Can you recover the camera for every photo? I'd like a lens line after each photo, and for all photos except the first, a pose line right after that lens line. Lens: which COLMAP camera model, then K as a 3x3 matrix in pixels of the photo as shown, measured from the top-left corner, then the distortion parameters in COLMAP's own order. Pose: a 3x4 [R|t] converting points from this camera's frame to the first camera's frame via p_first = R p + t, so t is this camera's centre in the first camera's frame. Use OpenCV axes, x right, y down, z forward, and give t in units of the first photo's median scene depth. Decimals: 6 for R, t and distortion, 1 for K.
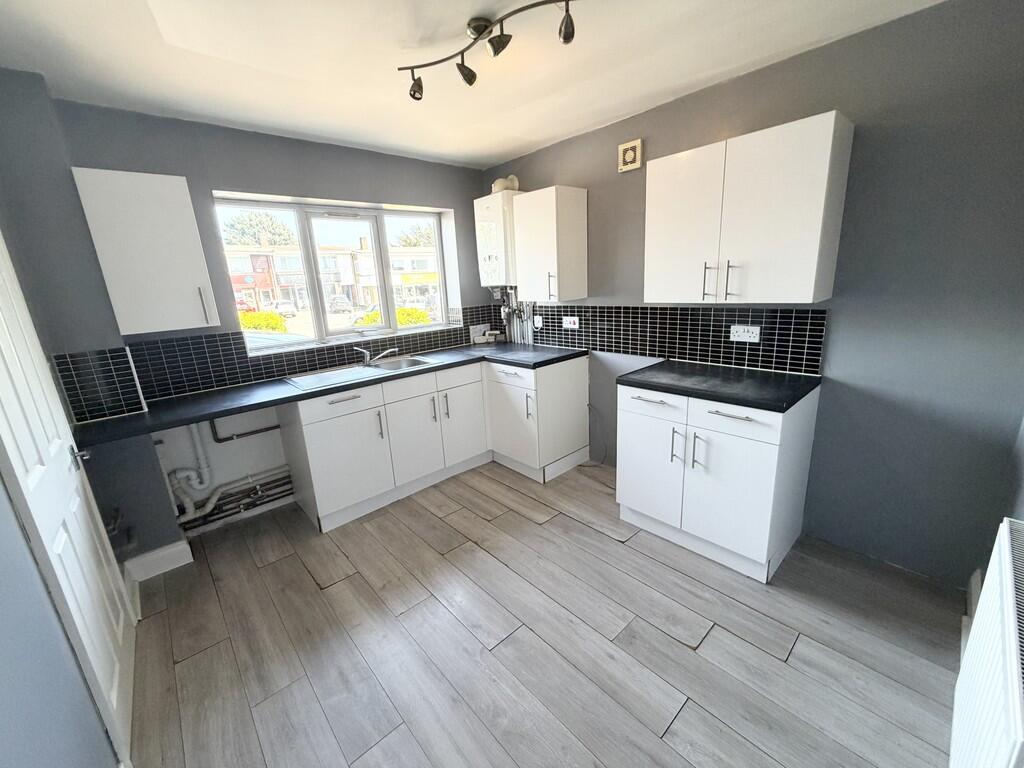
lens RADIAL K [[409.6, 0, 510.7], [0, 409.6, 384.4], [0, 0, 1]] dist [-0.000680, 0.000029]
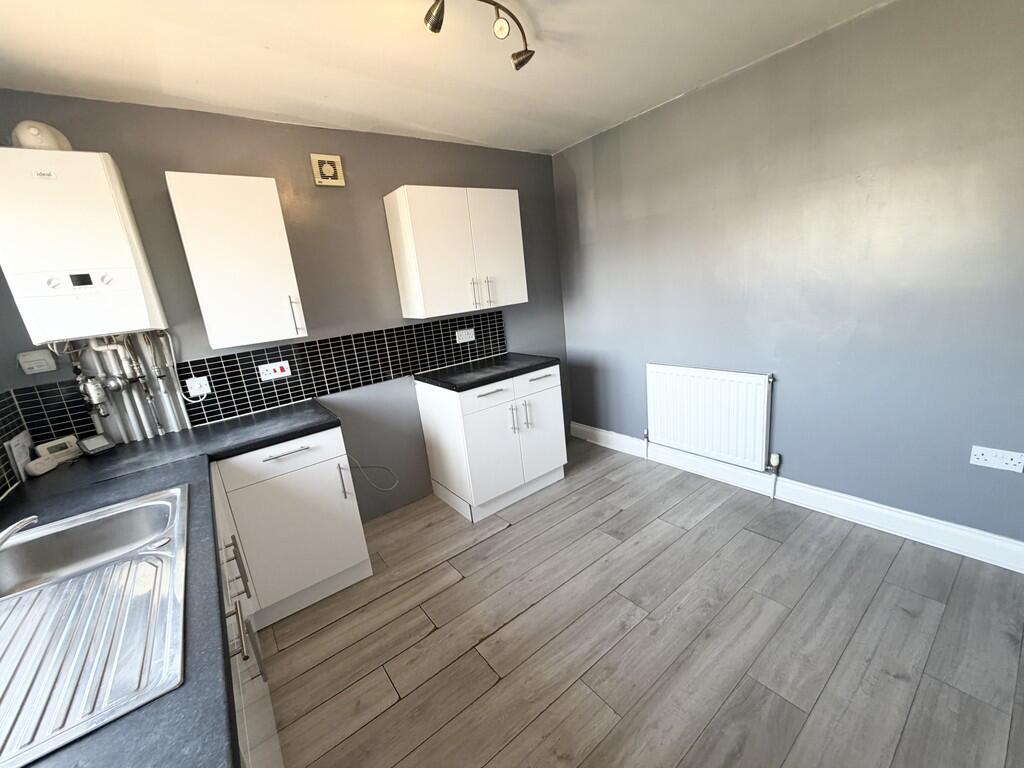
lens RADIAL K [[409.8, 0, 511.1], [0, 409.8, 381.6], [0, 0, 1]] dist [-0.001222, -0.000028]
pose [[0.085695, -0.203930, 0.975228, -0.652842], [0.340825, 0.925776, 0.163640, -0.137673], [-0.936213, 0.318359, 0.148839, 0.640273]]
